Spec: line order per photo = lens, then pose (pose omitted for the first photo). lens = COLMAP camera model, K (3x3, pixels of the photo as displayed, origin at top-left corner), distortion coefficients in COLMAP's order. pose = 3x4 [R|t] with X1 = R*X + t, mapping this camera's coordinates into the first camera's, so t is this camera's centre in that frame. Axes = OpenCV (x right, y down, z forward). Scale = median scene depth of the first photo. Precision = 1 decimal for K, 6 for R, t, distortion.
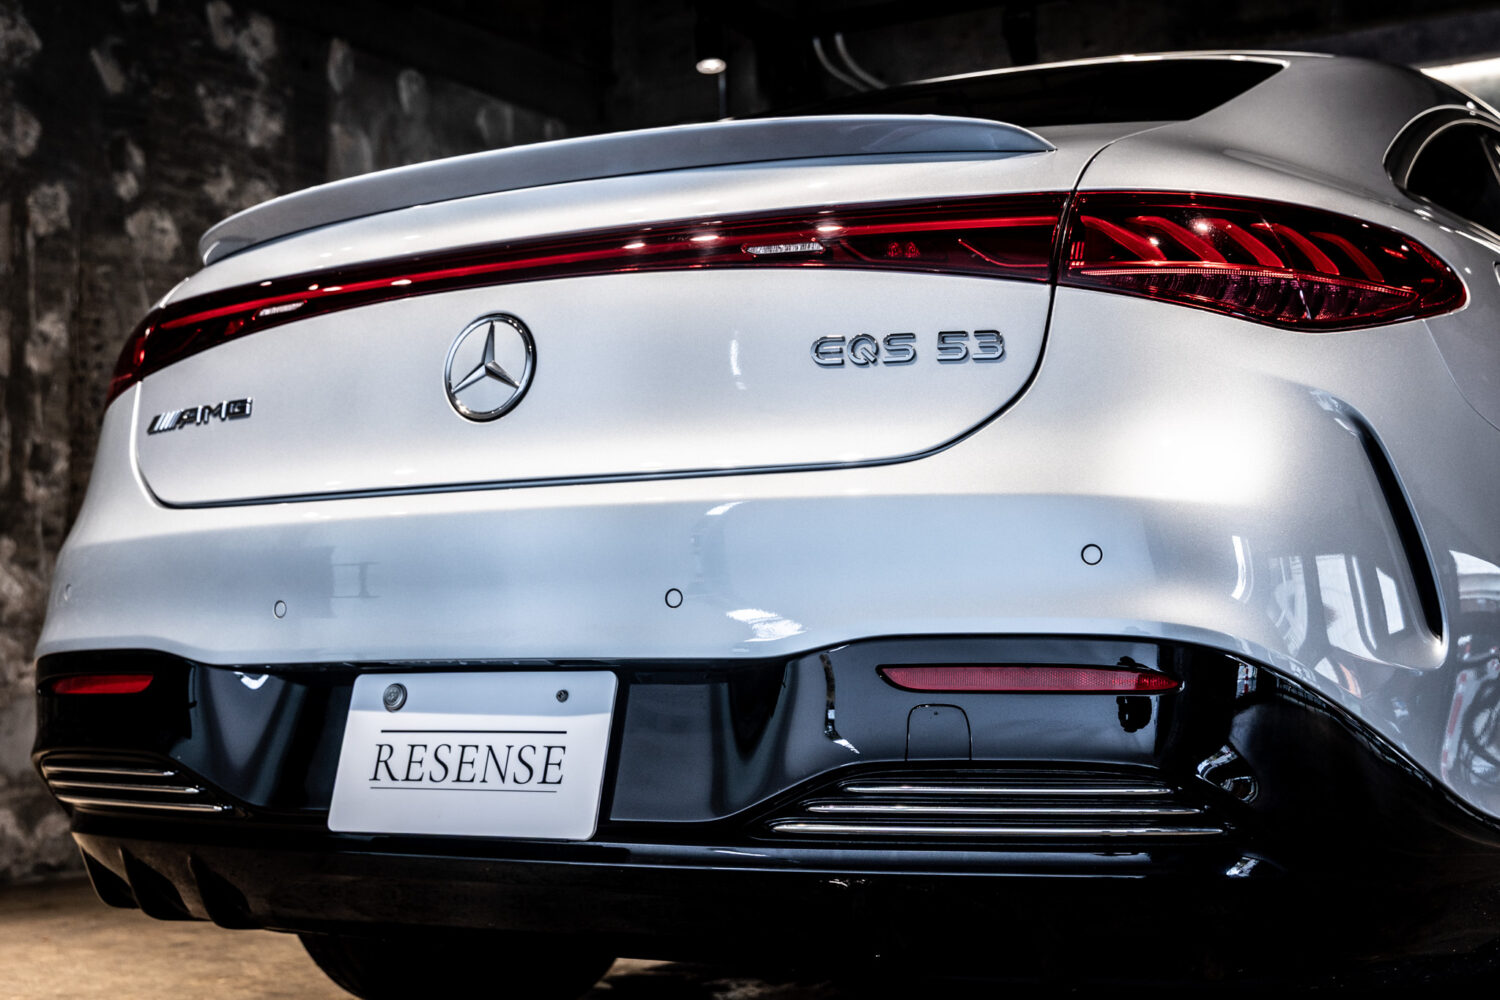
lens RADIAL K [[2153.4, 0, 754.6], [0, 2153.4, 498.4], [0, 0, 1]] dist [0.037851, 0.000000]
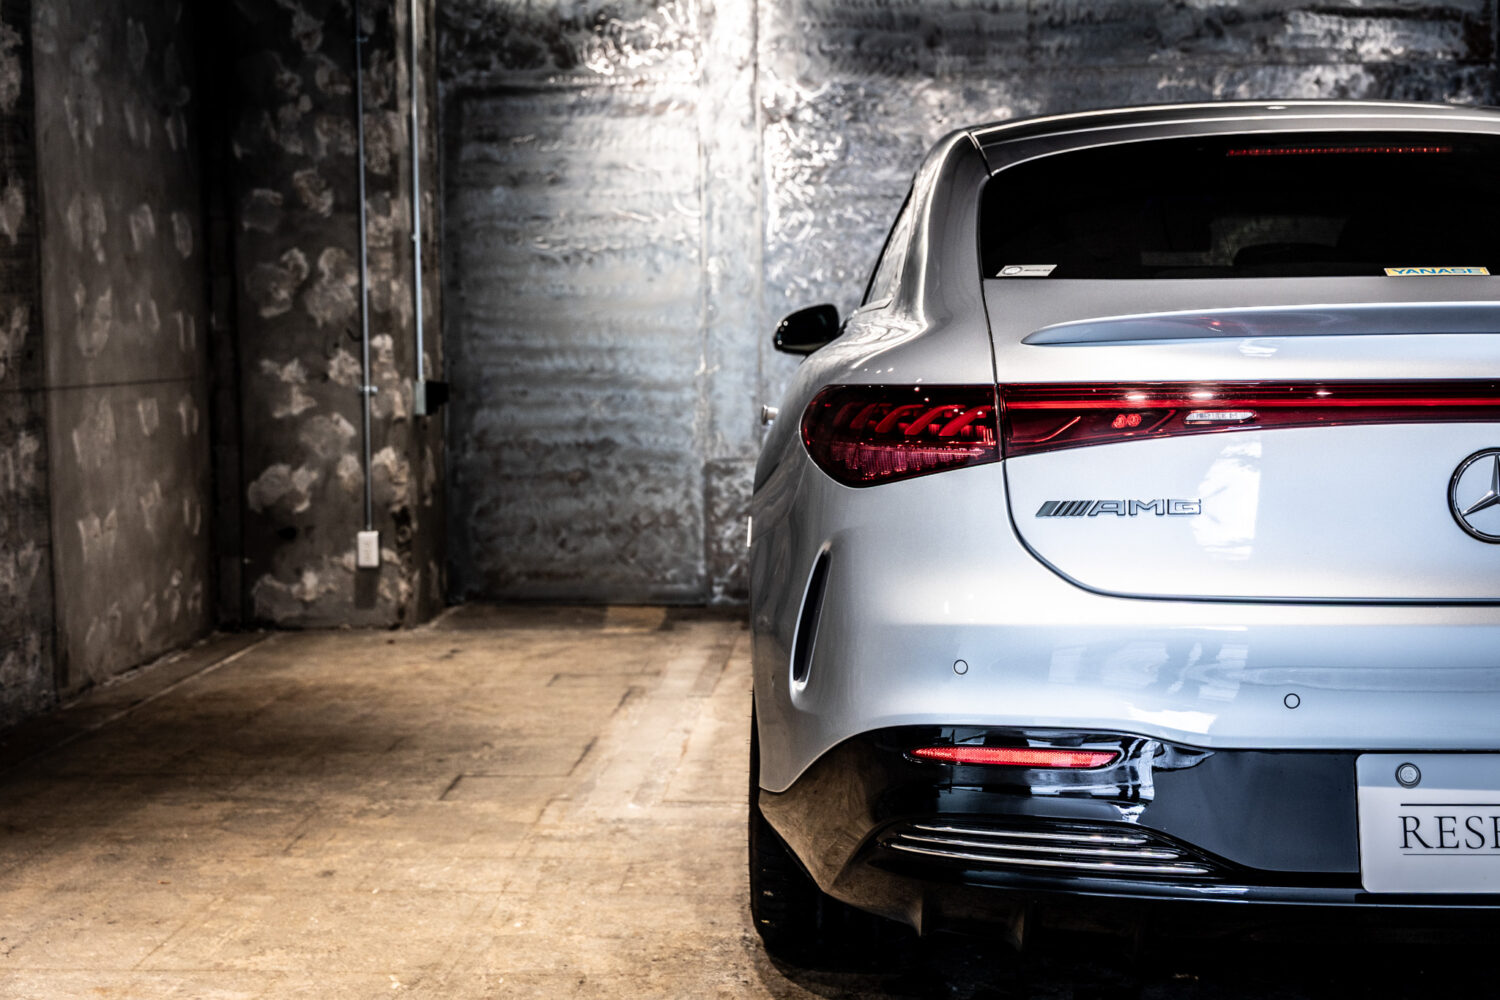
lens RADIAL K [[2153.4, 0, 765.9], [0, 2153.4, 485.7], [0, 0, 1]] dist [0.037851, 0.000000]
pose [[0.891087, -0.031010, 0.452771, -1.045527], [-0.035520, 0.989837, 0.137698, -0.222437], [-0.452440, -0.138783, 0.880930, 0.146025]]
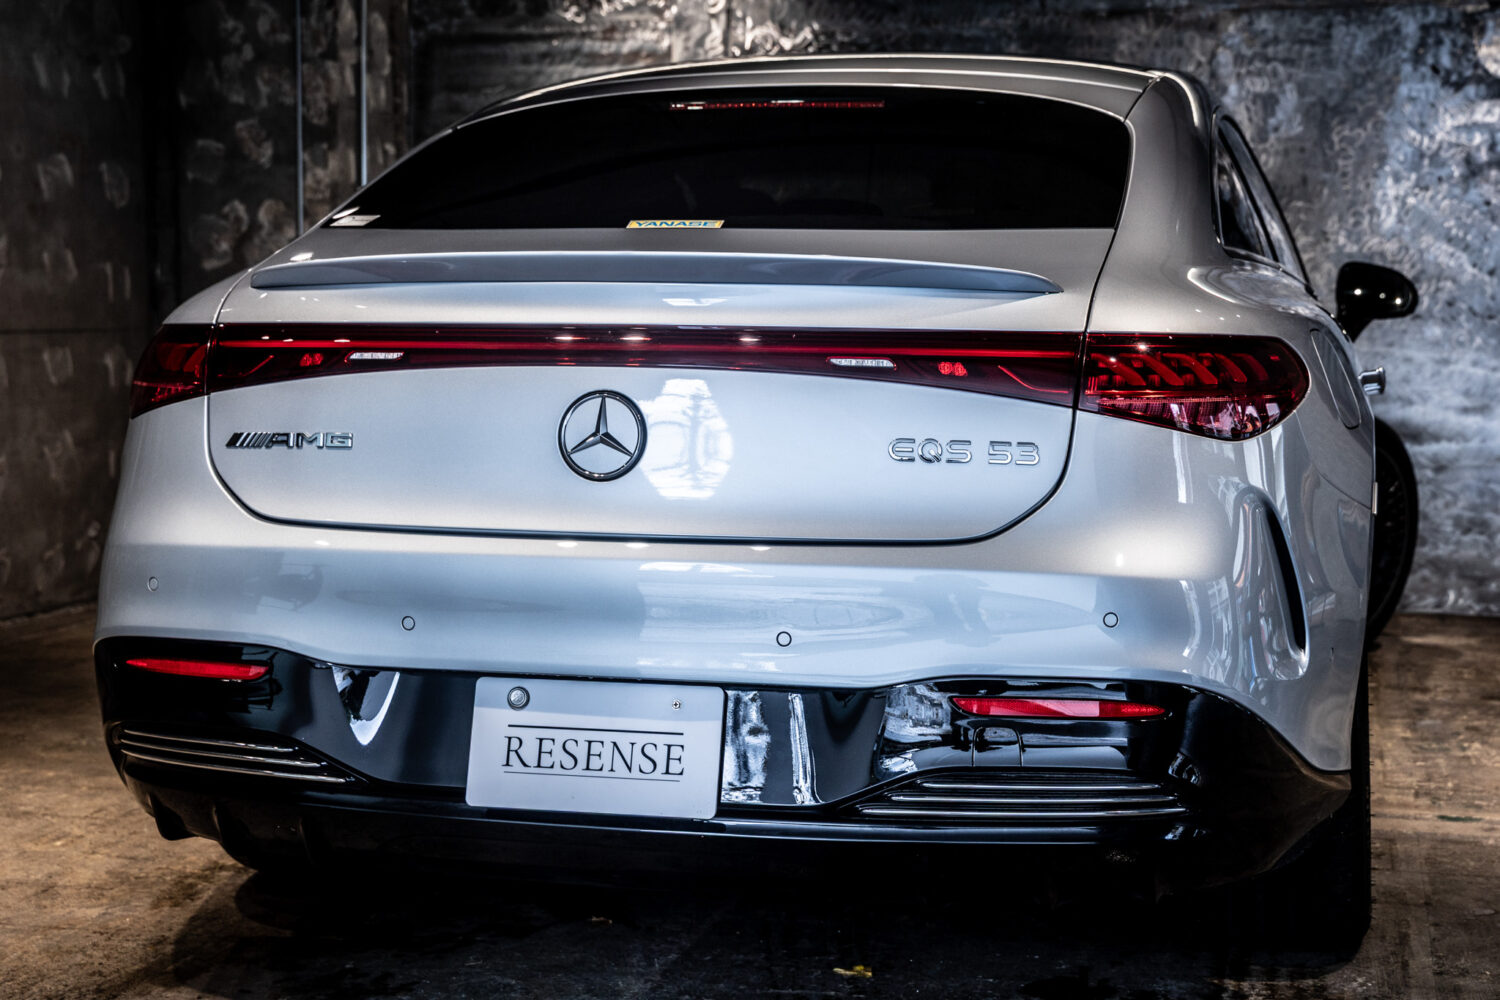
lens RADIAL K [[2436.4, 0, 759.4], [0, 2436.4, 491.7], [0, 0, 1]] dist [0.072452, 0.000000]
pose [[0.958902, -0.004112, 0.283709, -0.450226], [-0.039958, 0.987973, 0.149373, -0.250436], [-0.280911, -0.154570, 0.947205, -0.364839]]
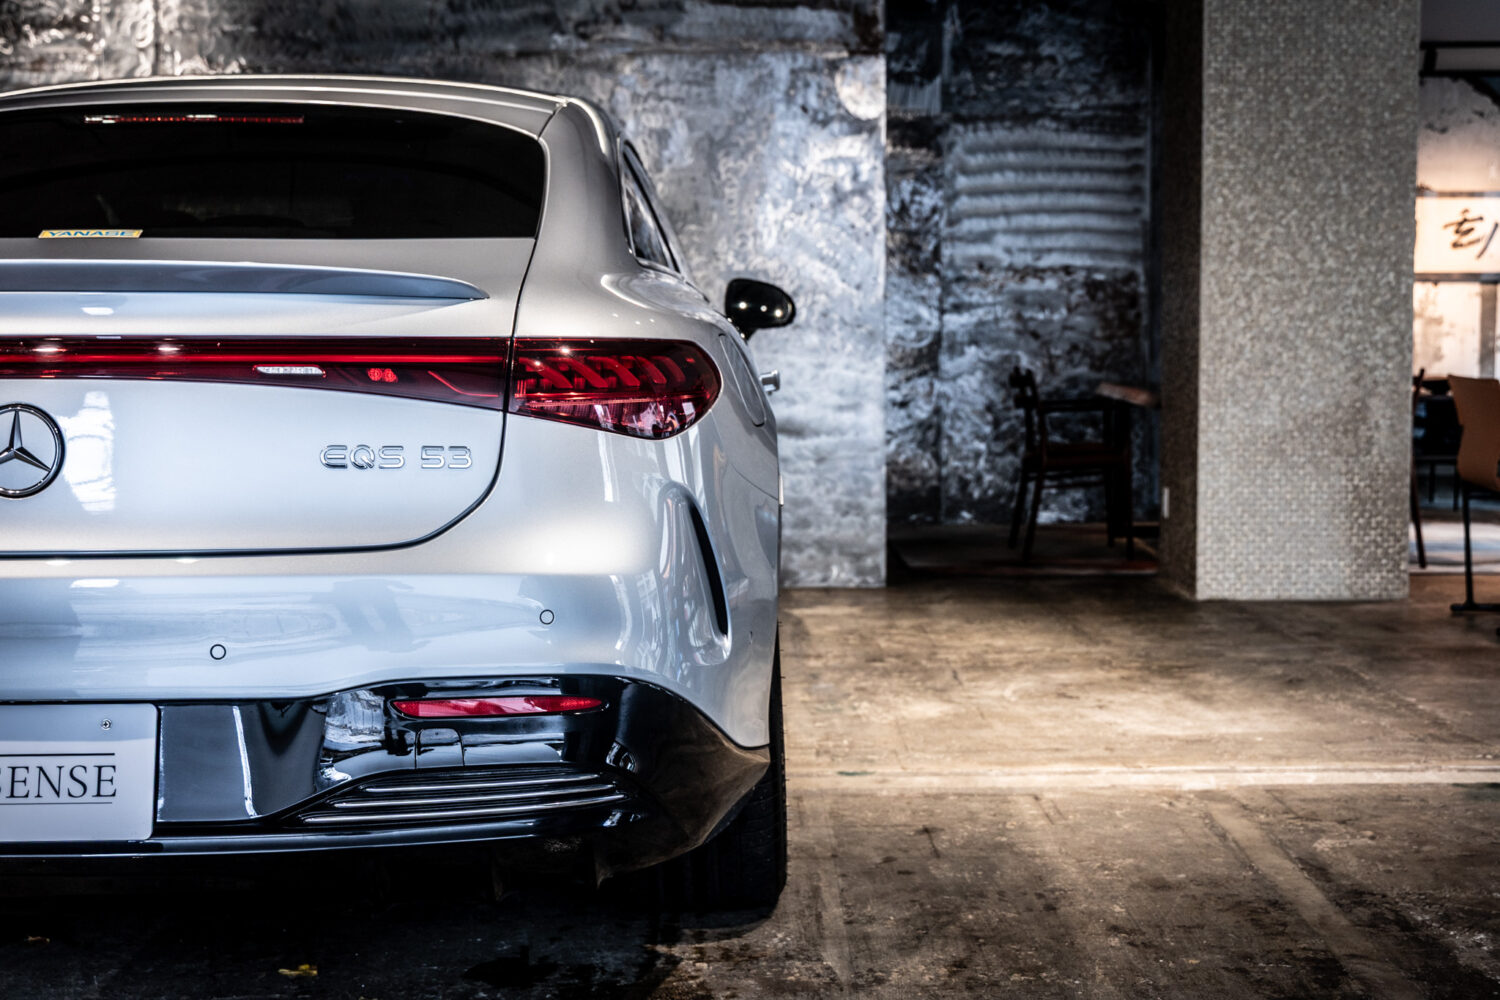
lens RADIAL K [[2153.4, 0, 745.2], [0, 2153.4, 487.5], [0, 0, 1]] dist [0.037851, 0.000000]
pose [[0.862202, -0.033716, 0.505441, -0.396772], [-0.042197, 0.989534, 0.137989, -0.231765], [-0.504804, -0.140303, 0.851756, -0.234627]]
